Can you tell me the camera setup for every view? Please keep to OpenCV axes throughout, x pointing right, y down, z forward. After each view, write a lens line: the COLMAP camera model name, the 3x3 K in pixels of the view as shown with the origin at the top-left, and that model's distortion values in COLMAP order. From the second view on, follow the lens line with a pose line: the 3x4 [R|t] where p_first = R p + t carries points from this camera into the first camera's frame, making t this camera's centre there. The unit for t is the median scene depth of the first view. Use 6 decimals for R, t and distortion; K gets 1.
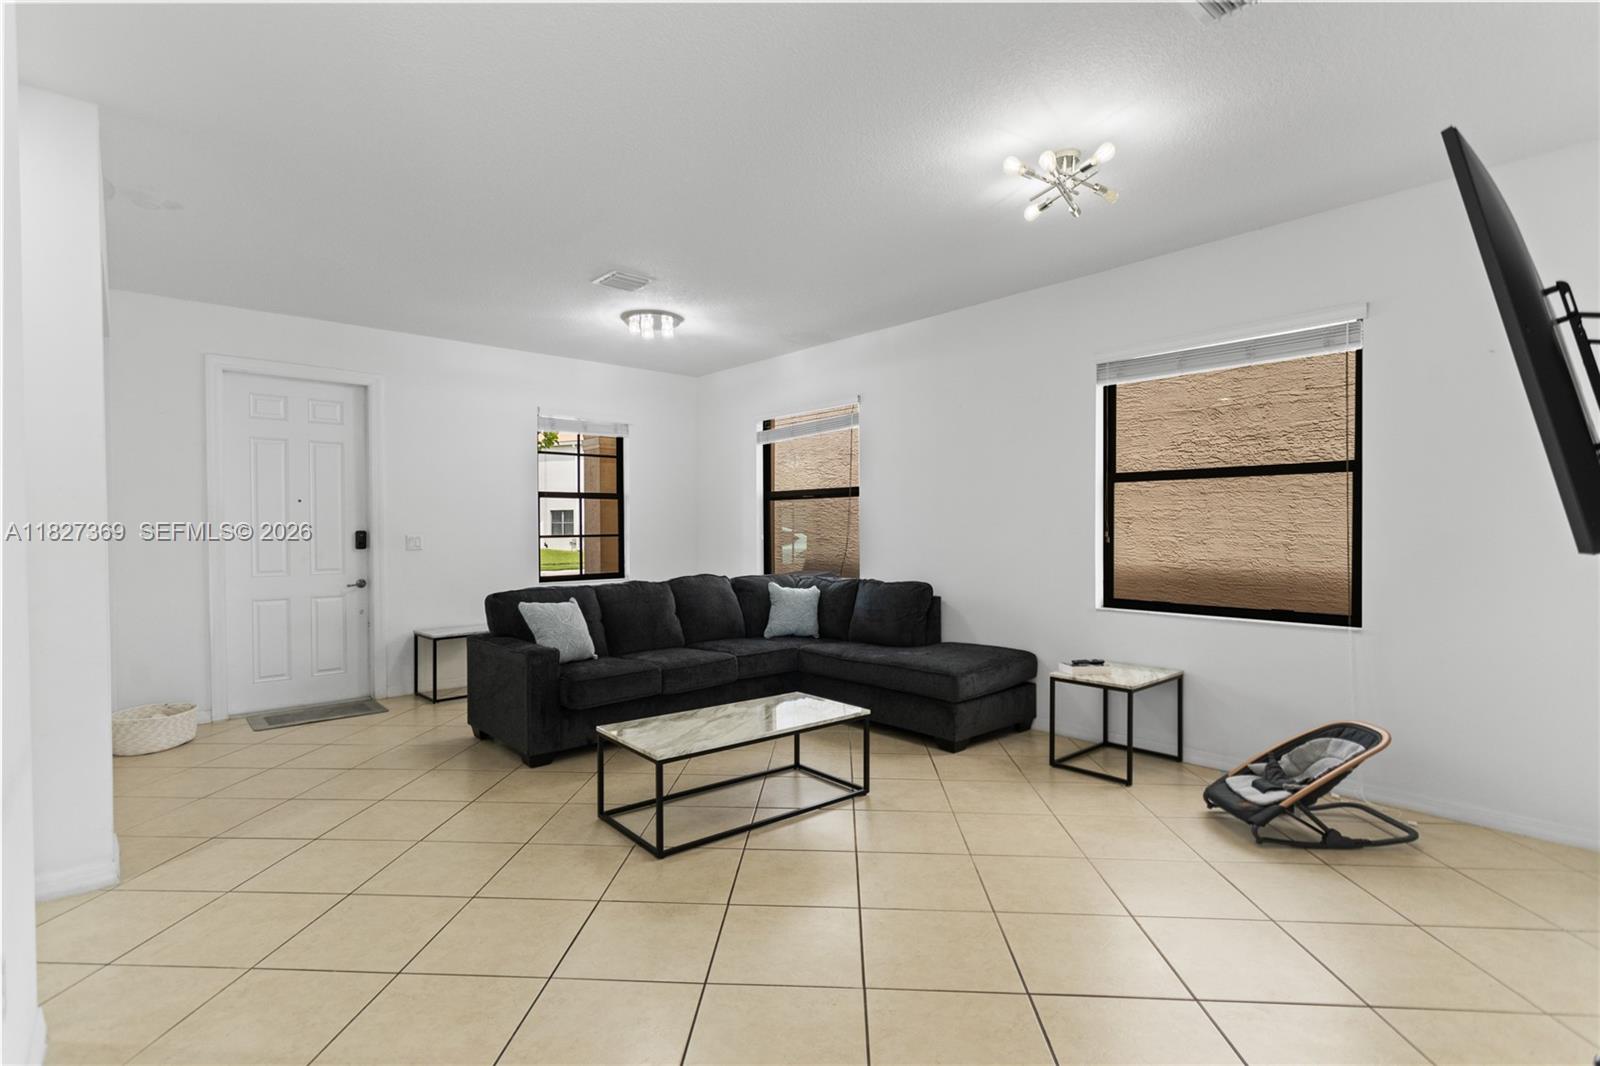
lens RADIAL K [[753.0, 0, 796.8], [0, 753.0, 539.5], [0, 0, 1]] dist [-0.005426, 0.015231]
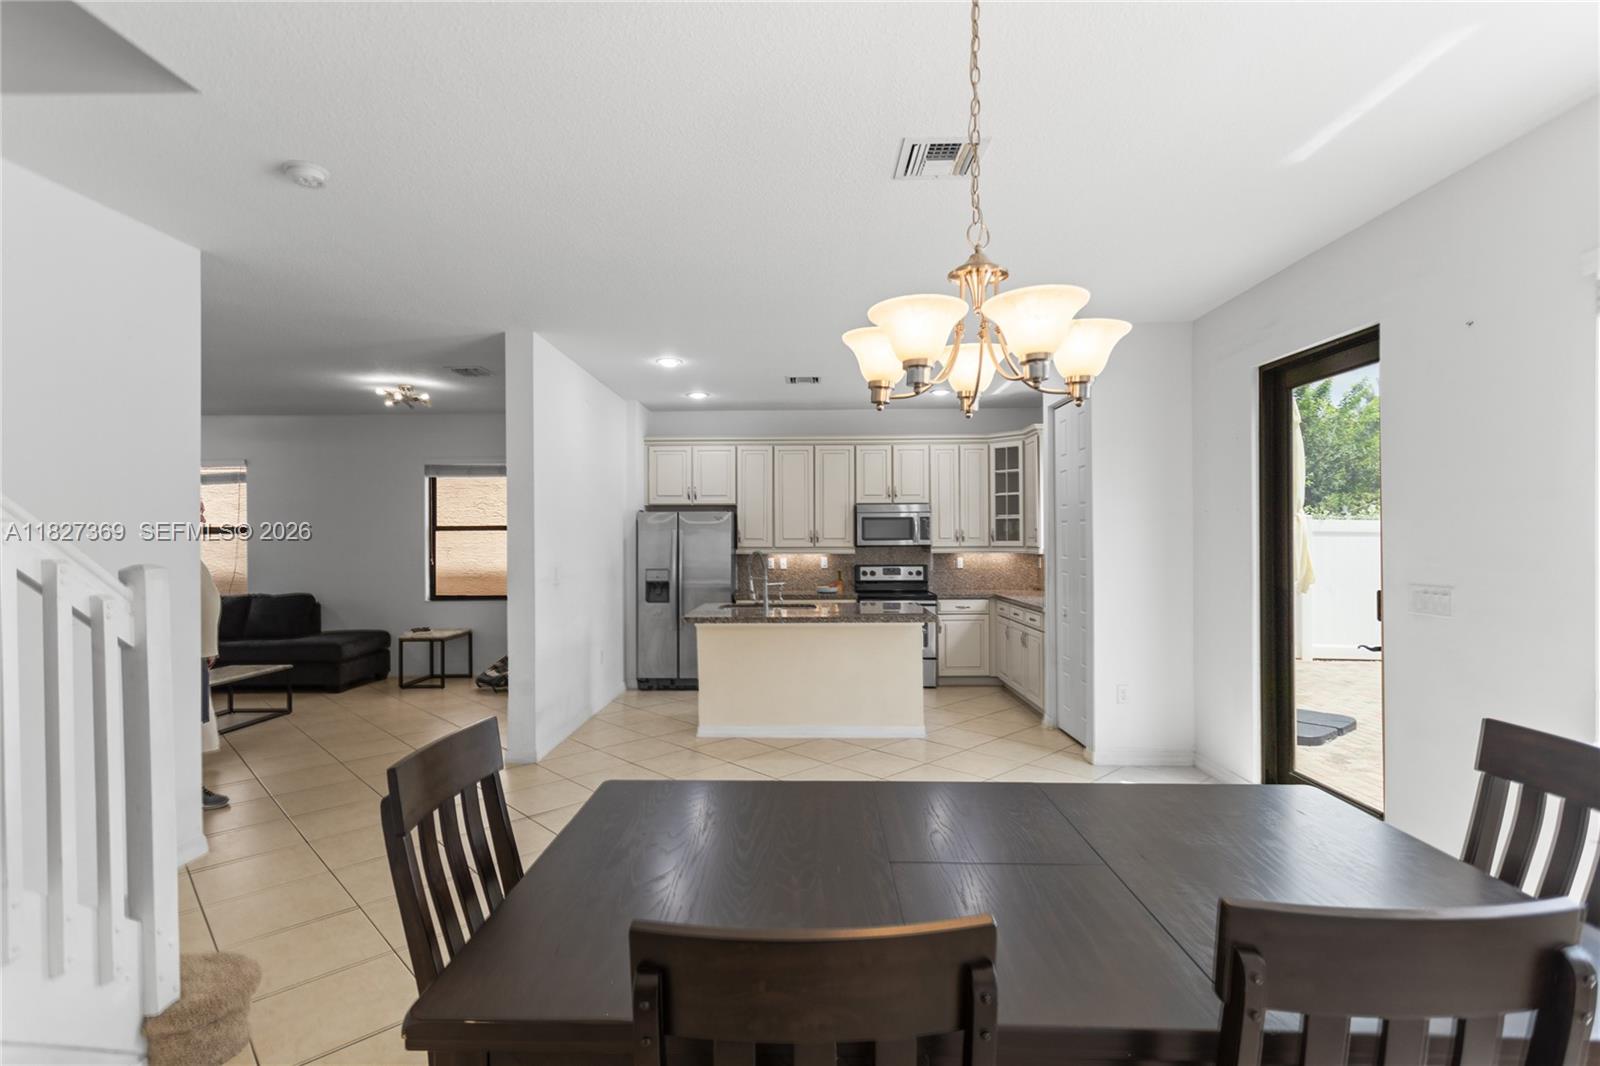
lens RADIAL K [[753.0, 0, 796.8], [0, 753.0, 539.5], [0, 0, 1]] dist [-0.005426, 0.015231]
pose [[0.681249, -0.003711, 0.732043, -0.313901], [0.014381, 0.999862, -0.008314, -0.029651], [-0.731911, 0.016192, 0.681208, -0.874879]]
